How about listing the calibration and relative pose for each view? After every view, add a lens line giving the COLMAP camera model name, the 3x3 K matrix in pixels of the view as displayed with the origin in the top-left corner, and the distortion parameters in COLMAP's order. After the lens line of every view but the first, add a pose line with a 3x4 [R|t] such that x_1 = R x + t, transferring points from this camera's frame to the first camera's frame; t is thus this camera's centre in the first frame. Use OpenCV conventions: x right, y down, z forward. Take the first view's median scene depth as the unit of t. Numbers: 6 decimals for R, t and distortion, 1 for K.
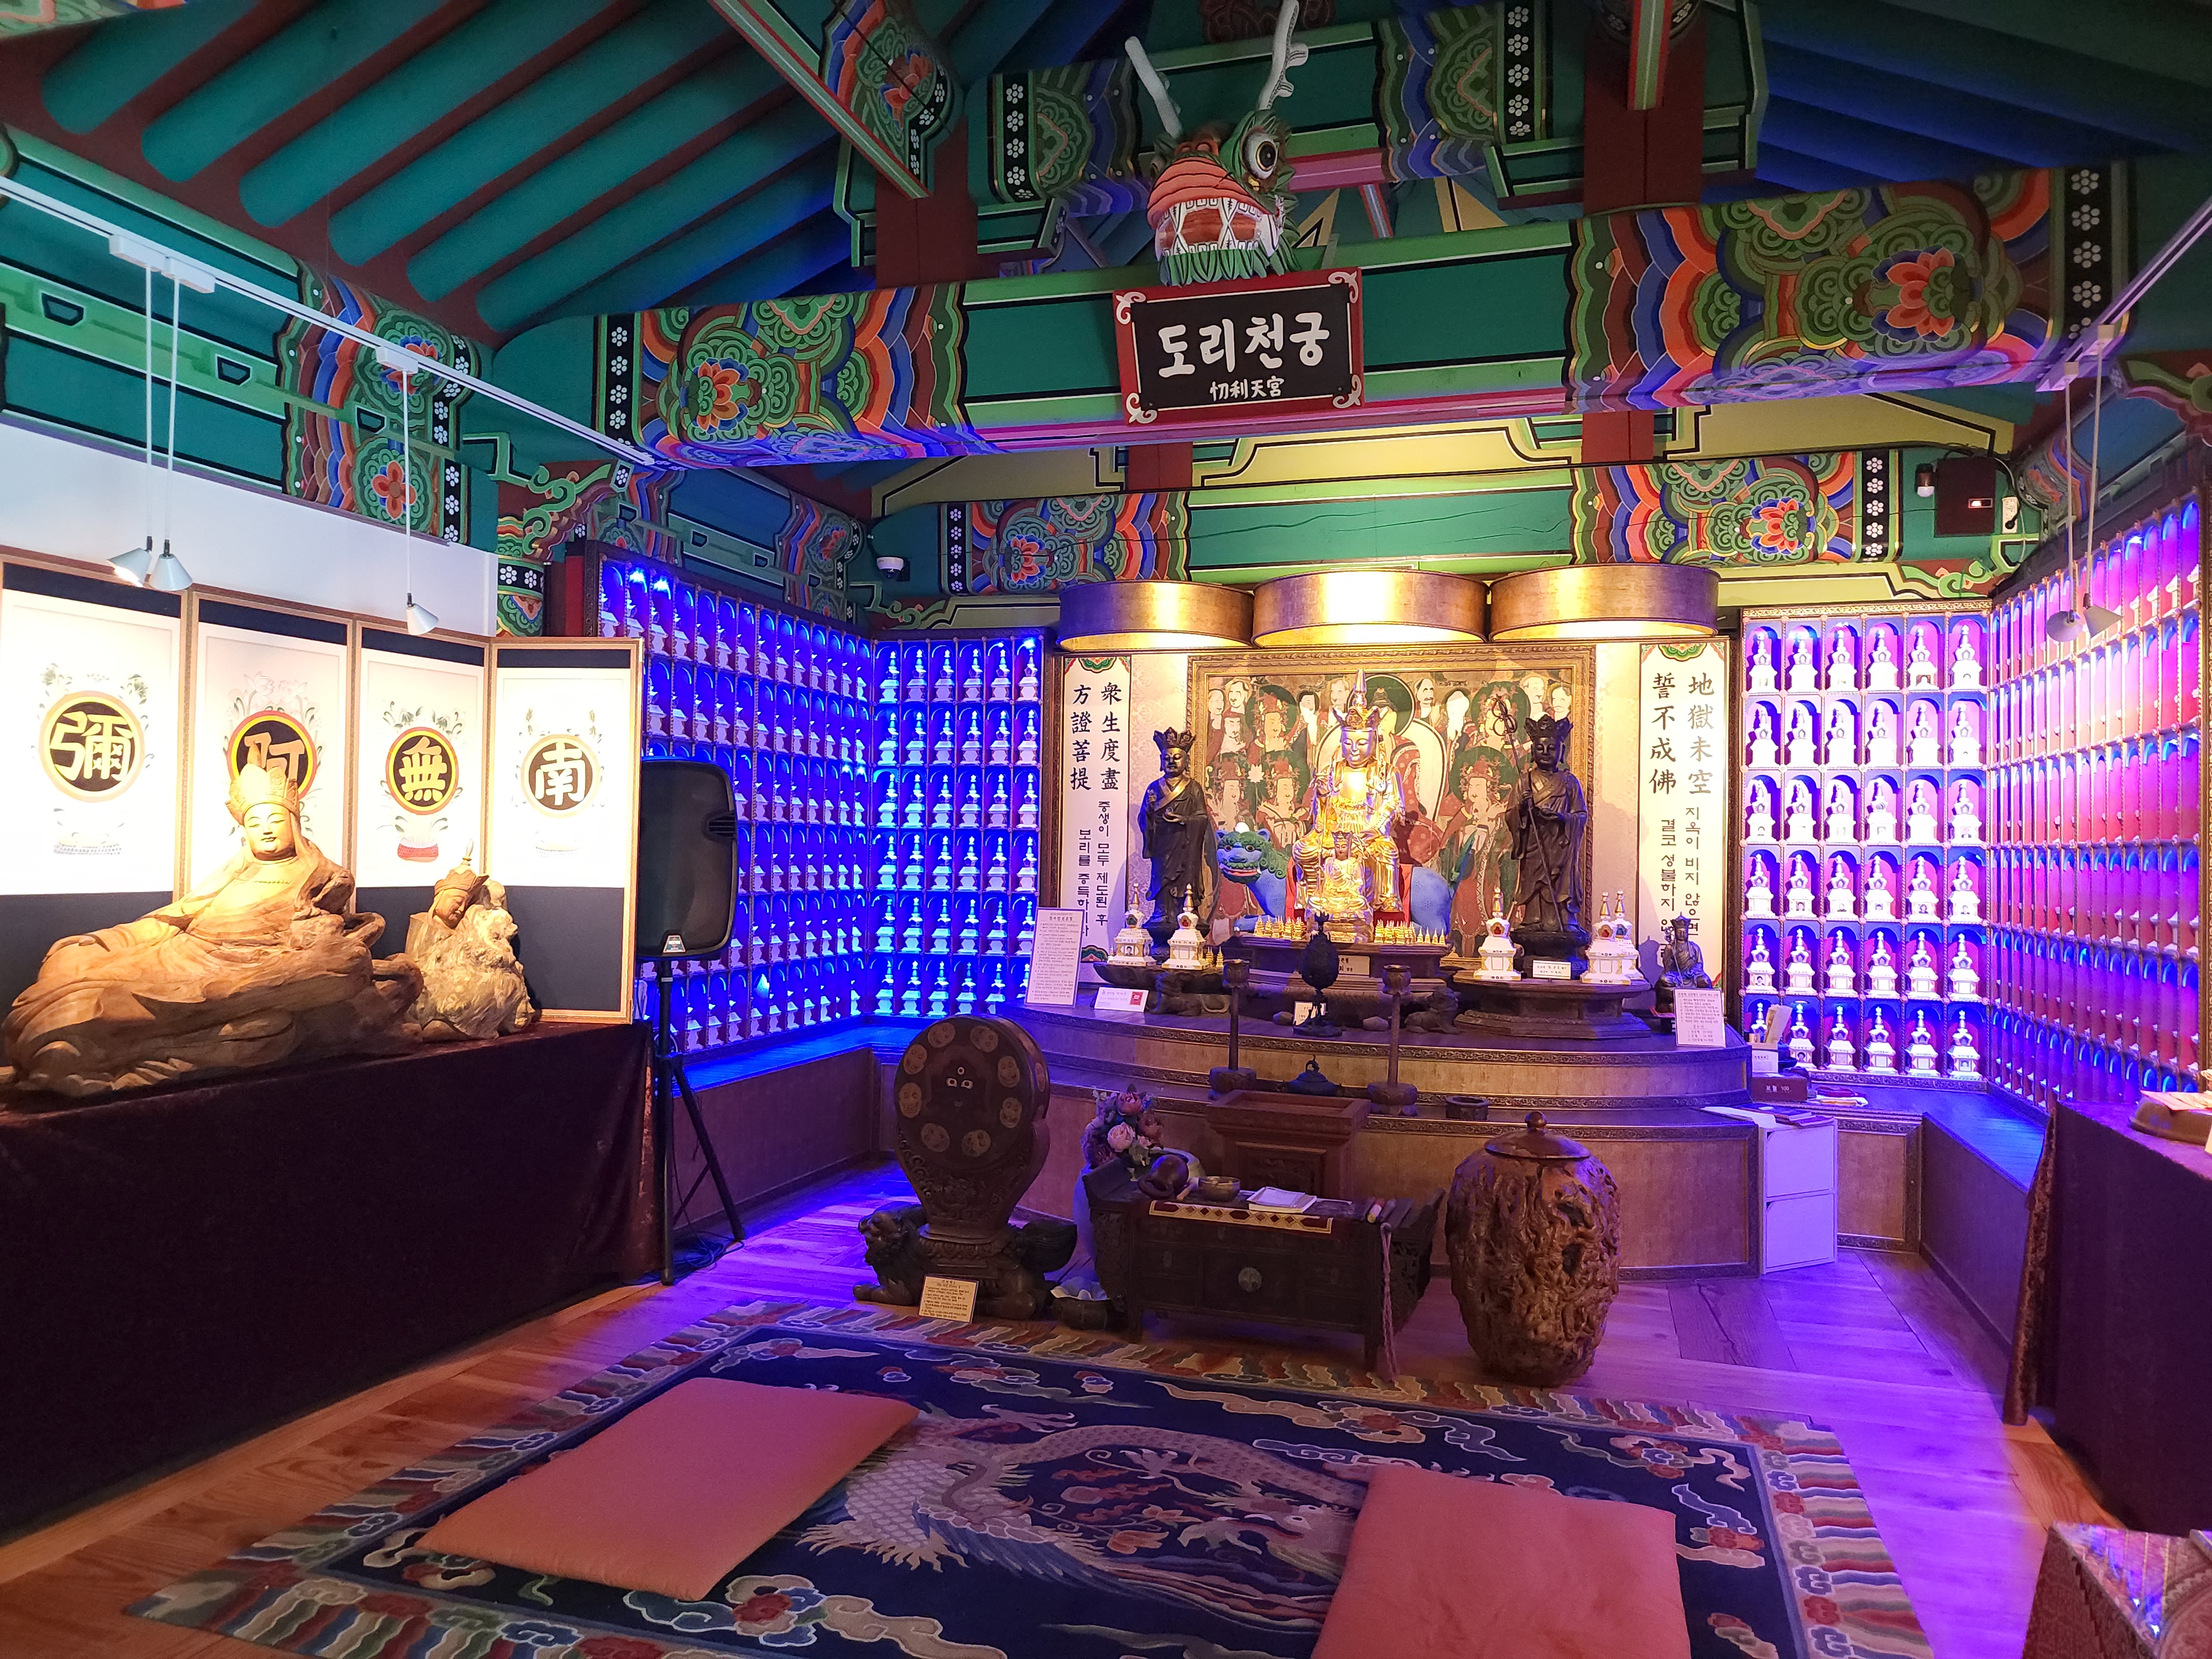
lens RADIAL K [[1495.6, 0, 1112.7], [0, 1495.6, 817.0], [0, 0, 1]] dist [0.070711, -0.054832]
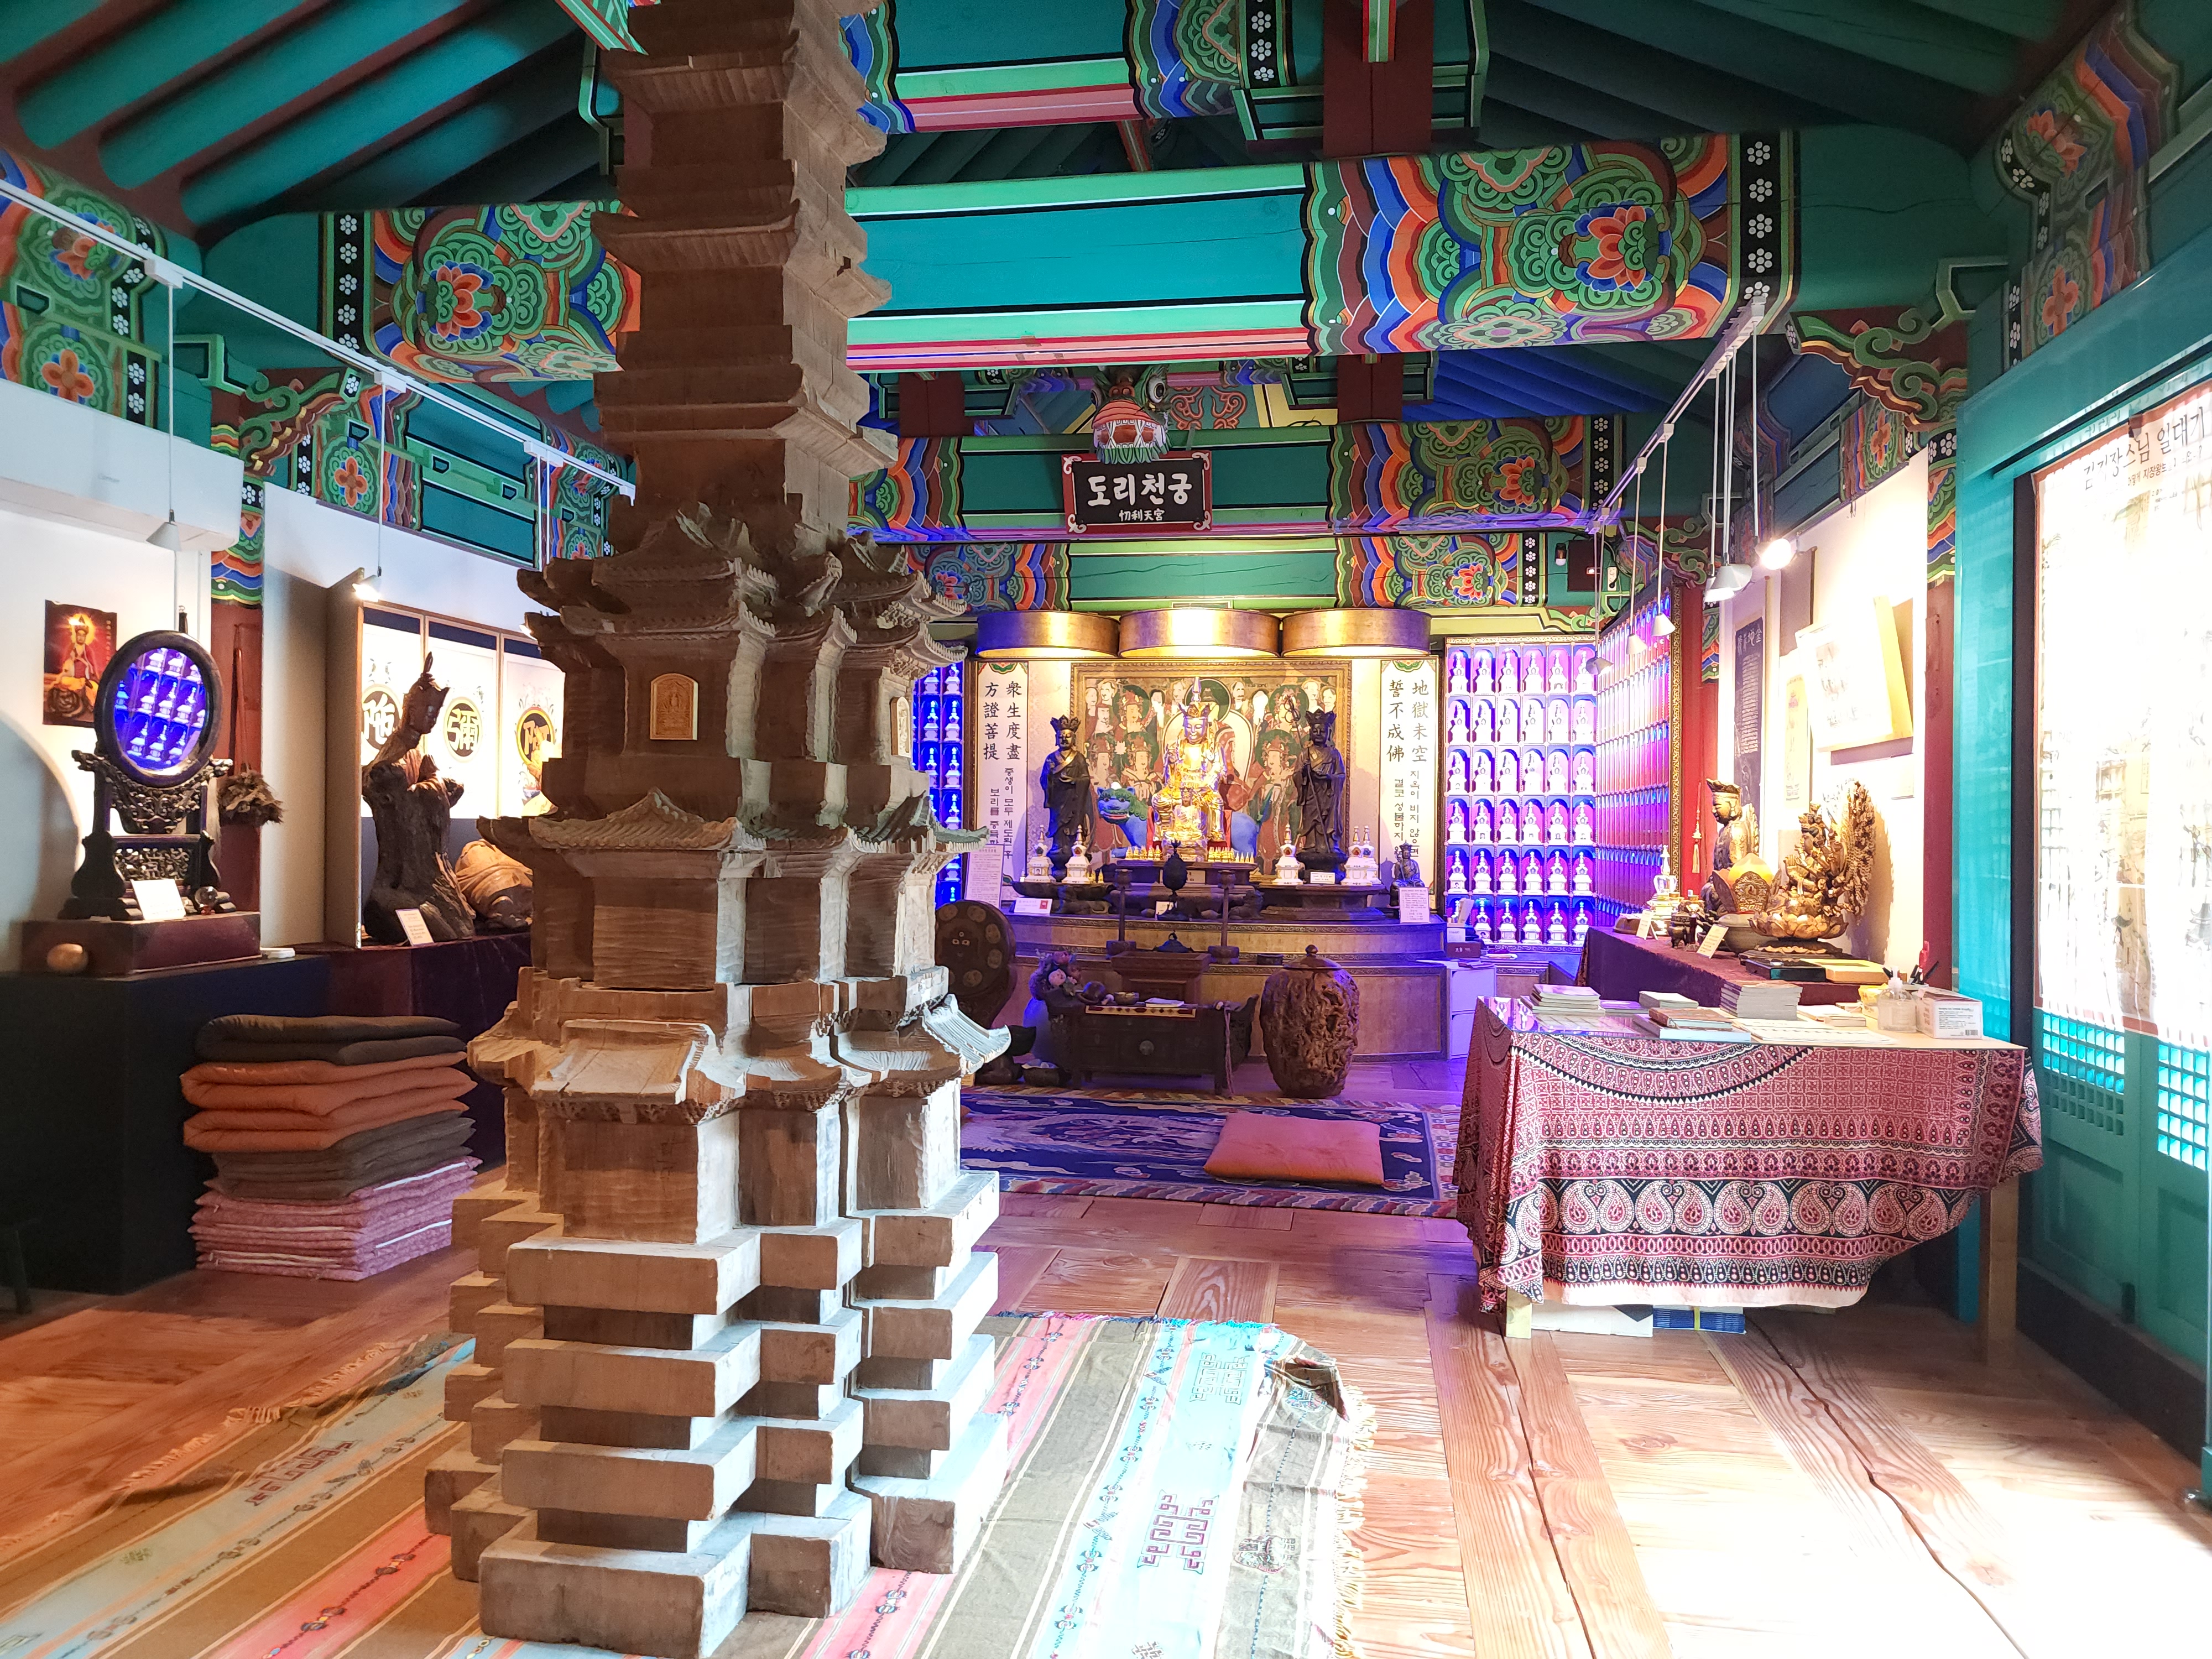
lens RADIAL K [[1518.2, 0, 1120.3], [0, 1518.2, 801.1], [0, 0, 1]] dist [0.180035, -0.000143]
pose [[0.989402, -0.004633, 0.145128, -0.125150], [0.003807, 0.999975, 0.005966, 0.013884], [-0.145152, -0.005351, 0.989395, -0.461403]]
